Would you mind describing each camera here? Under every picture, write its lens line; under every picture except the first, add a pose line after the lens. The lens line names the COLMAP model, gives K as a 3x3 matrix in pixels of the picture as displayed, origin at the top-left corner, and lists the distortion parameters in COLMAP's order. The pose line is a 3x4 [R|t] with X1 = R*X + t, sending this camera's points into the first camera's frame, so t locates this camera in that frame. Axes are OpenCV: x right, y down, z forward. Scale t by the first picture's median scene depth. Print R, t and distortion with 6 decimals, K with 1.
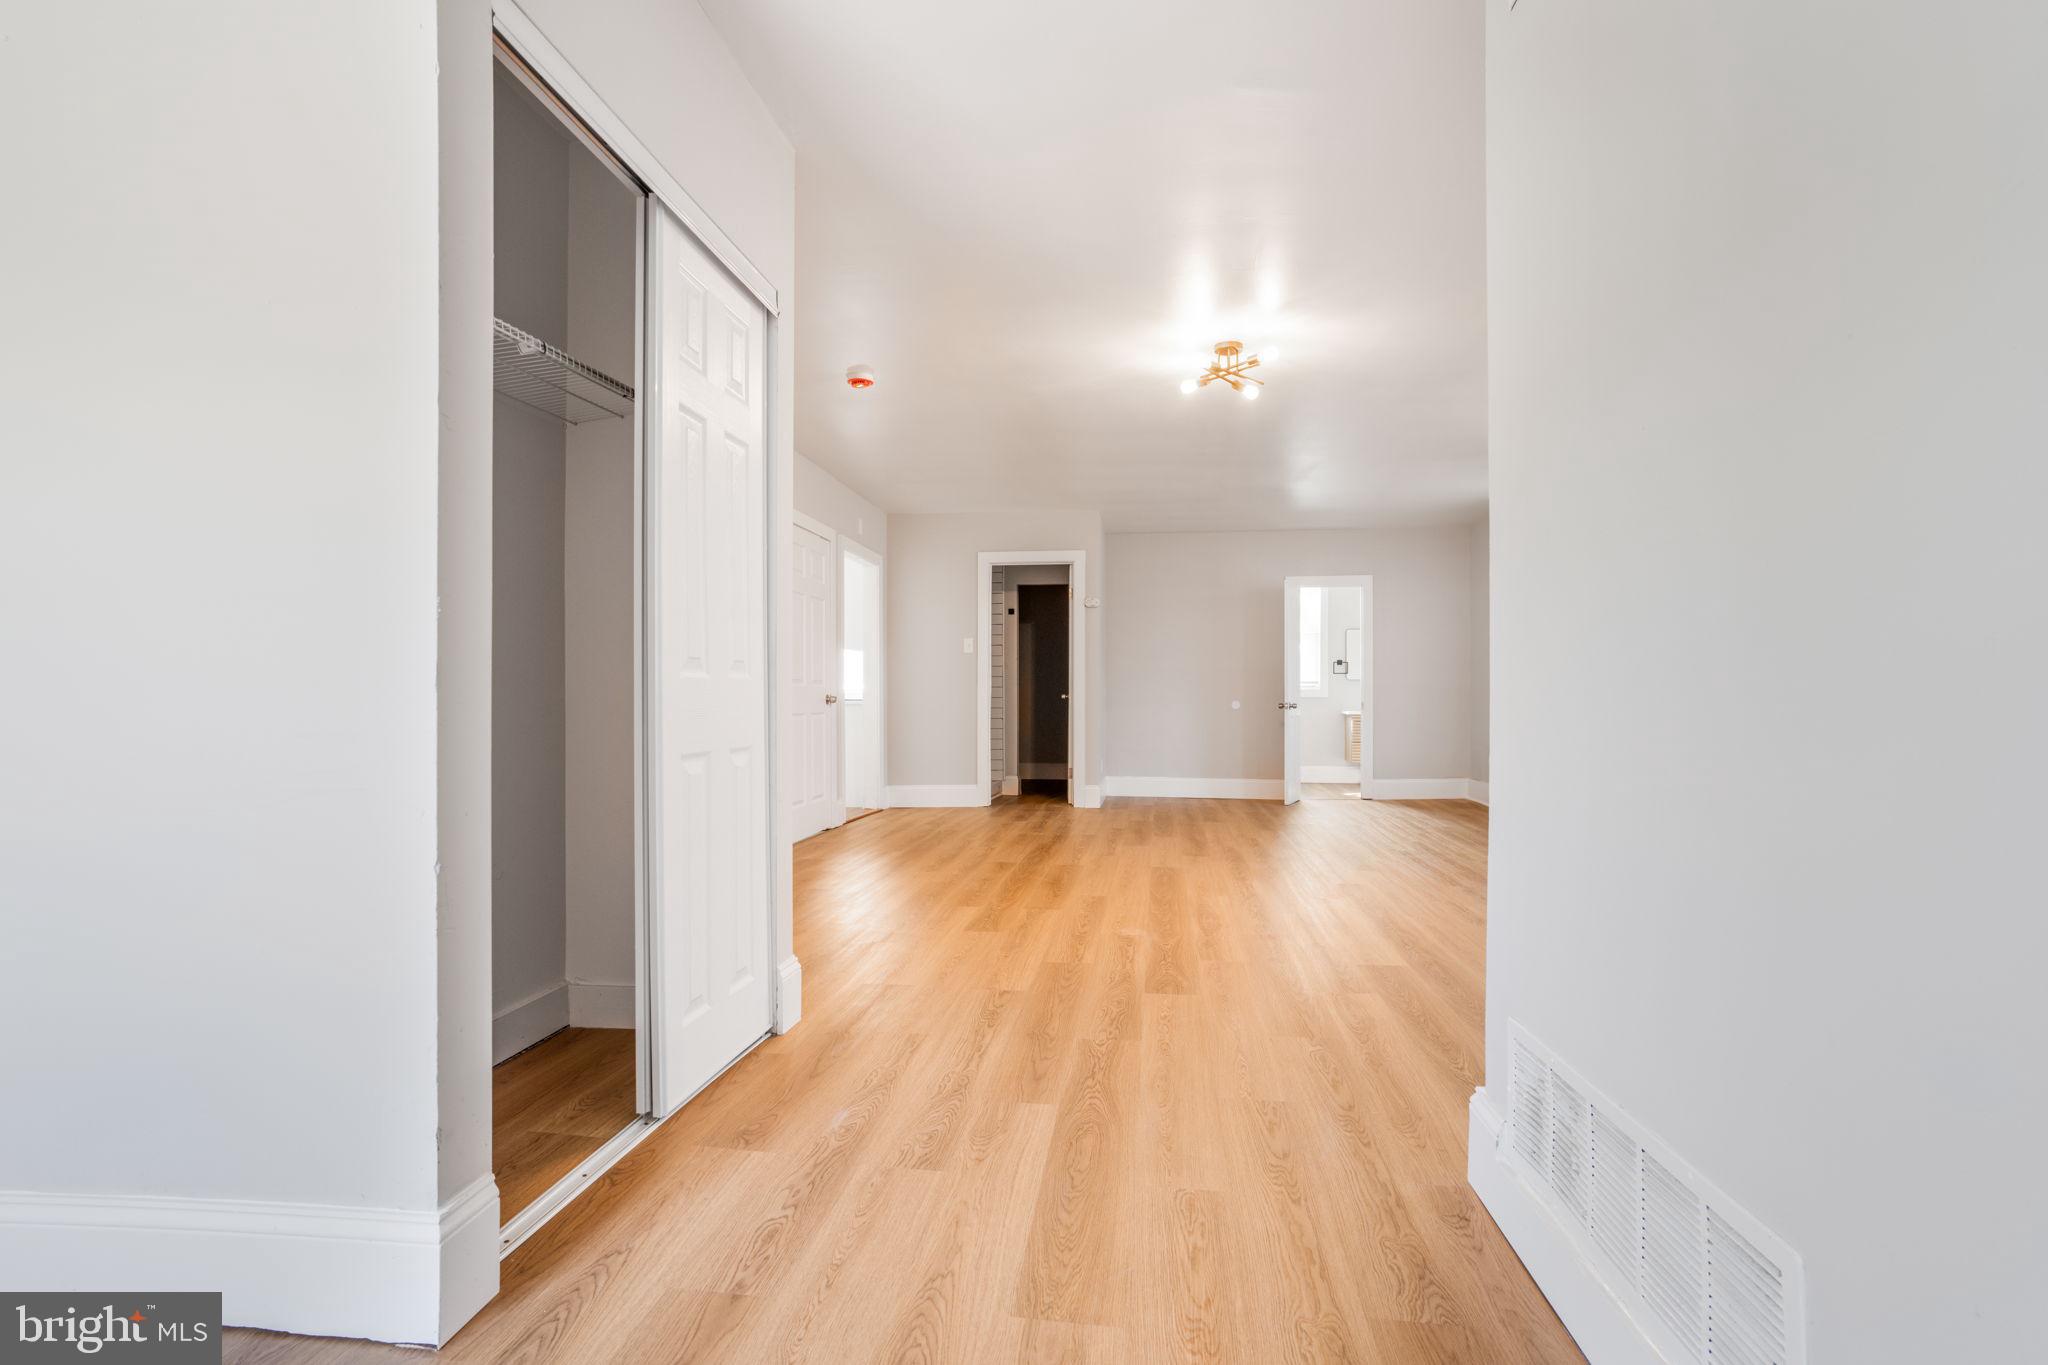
lens RADIAL K [[1039.2, 0, 1044.4], [0, 1039.2, 665.4], [0, 0, 1]] dist [-0.056589, 0.040672]
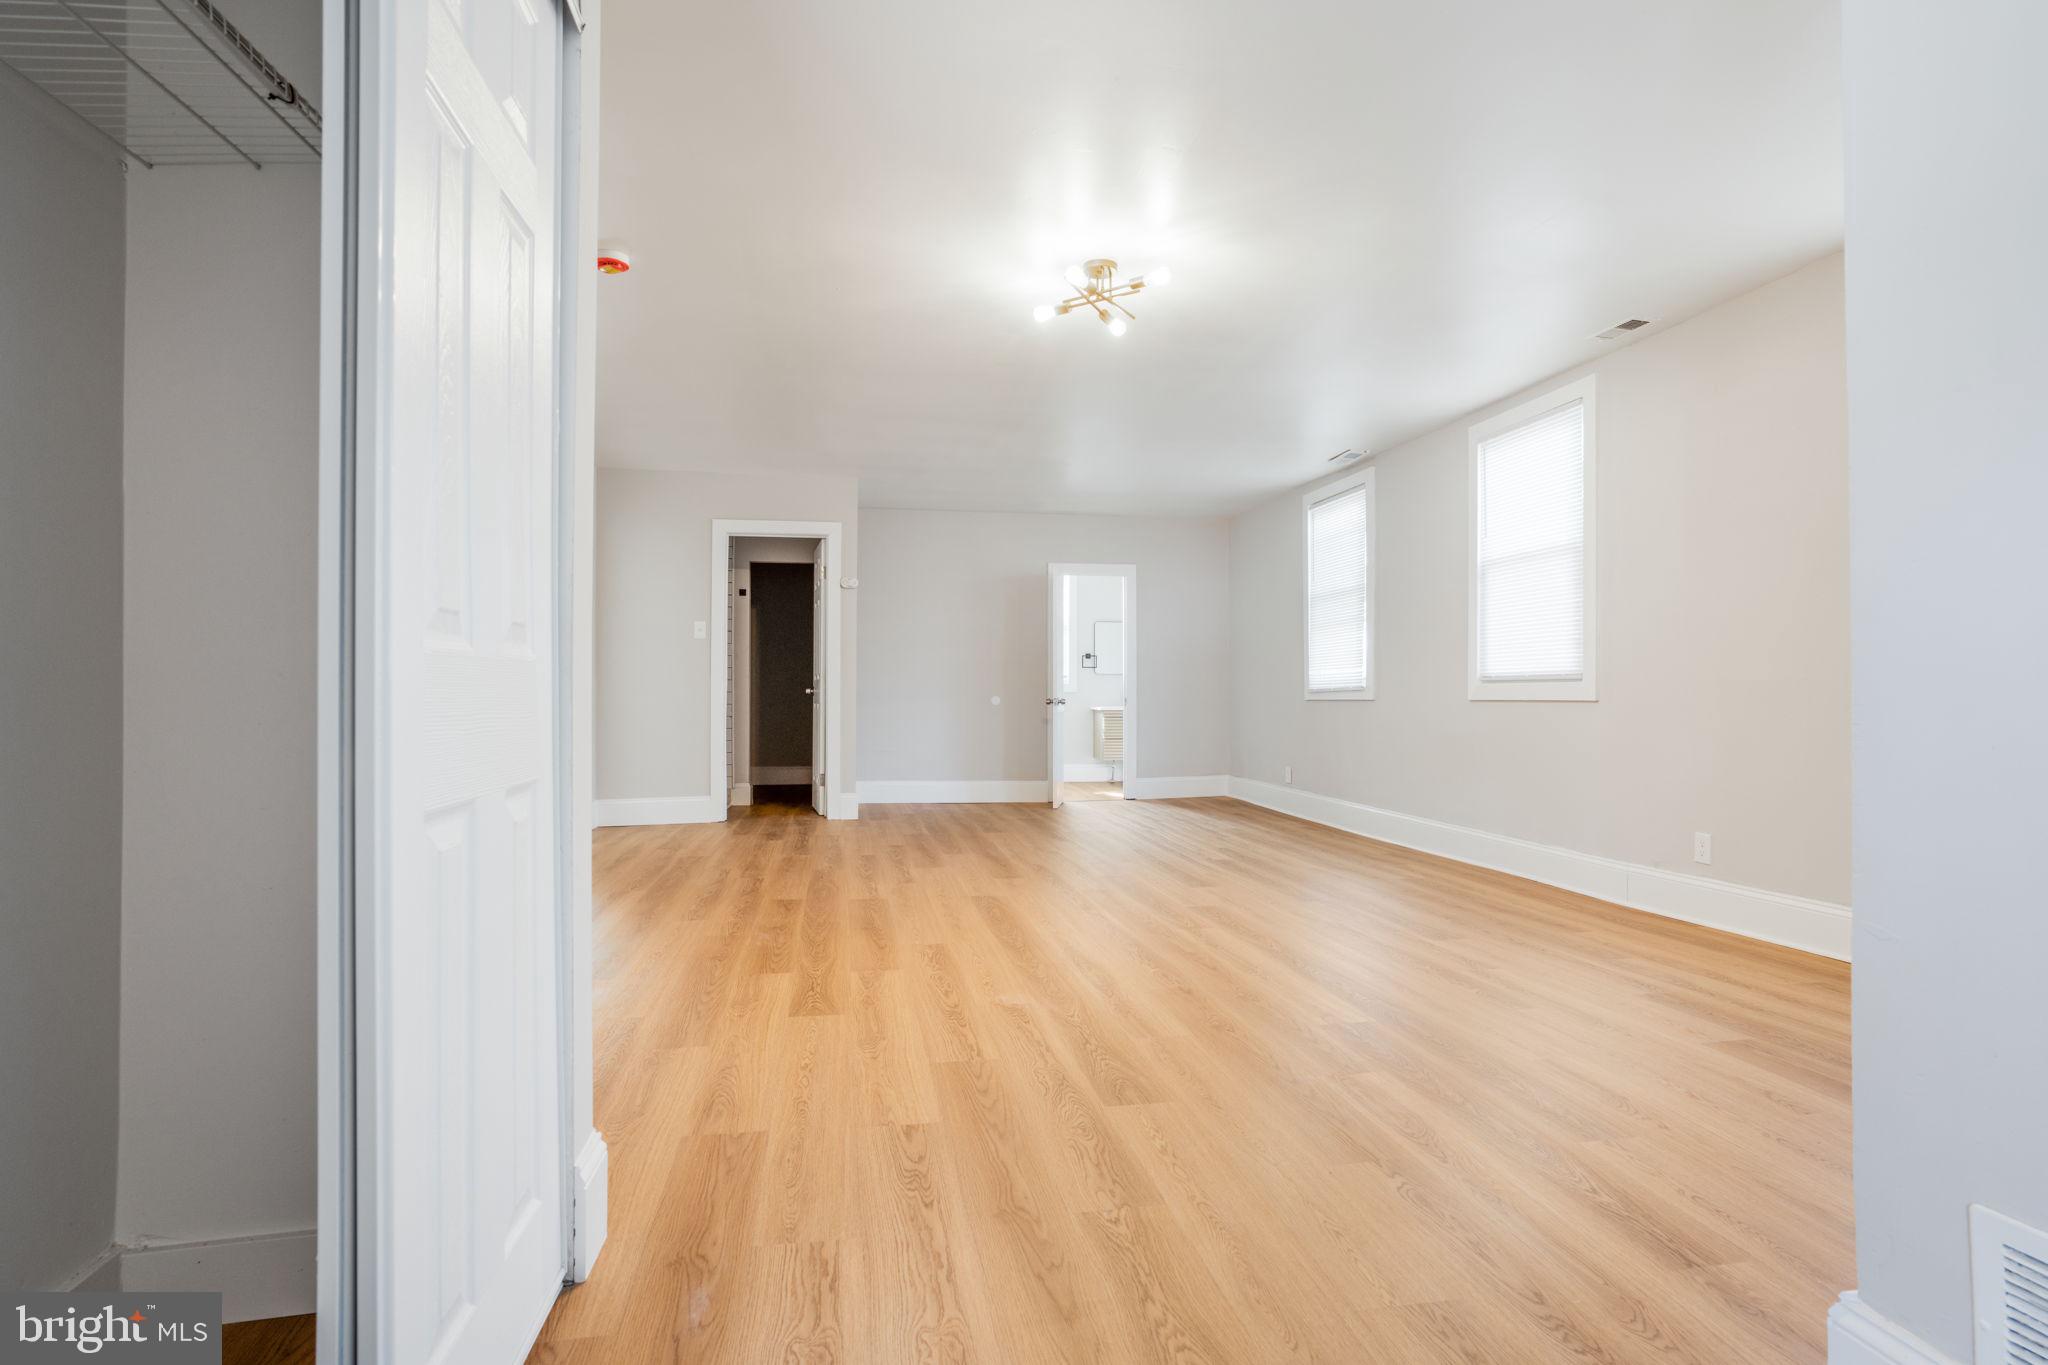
lens RADIAL K [[1023.2, 0, 1025.4], [0, 1023.2, 665.2], [0, 0, 1]] dist [-0.054799, 0.037048]
pose [[0.954619, 0.007768, 0.297728, -0.067860], [-0.009206, 0.999952, 0.003427, 0.003969], [-0.297687, -0.006012, 0.954645, 0.141440]]
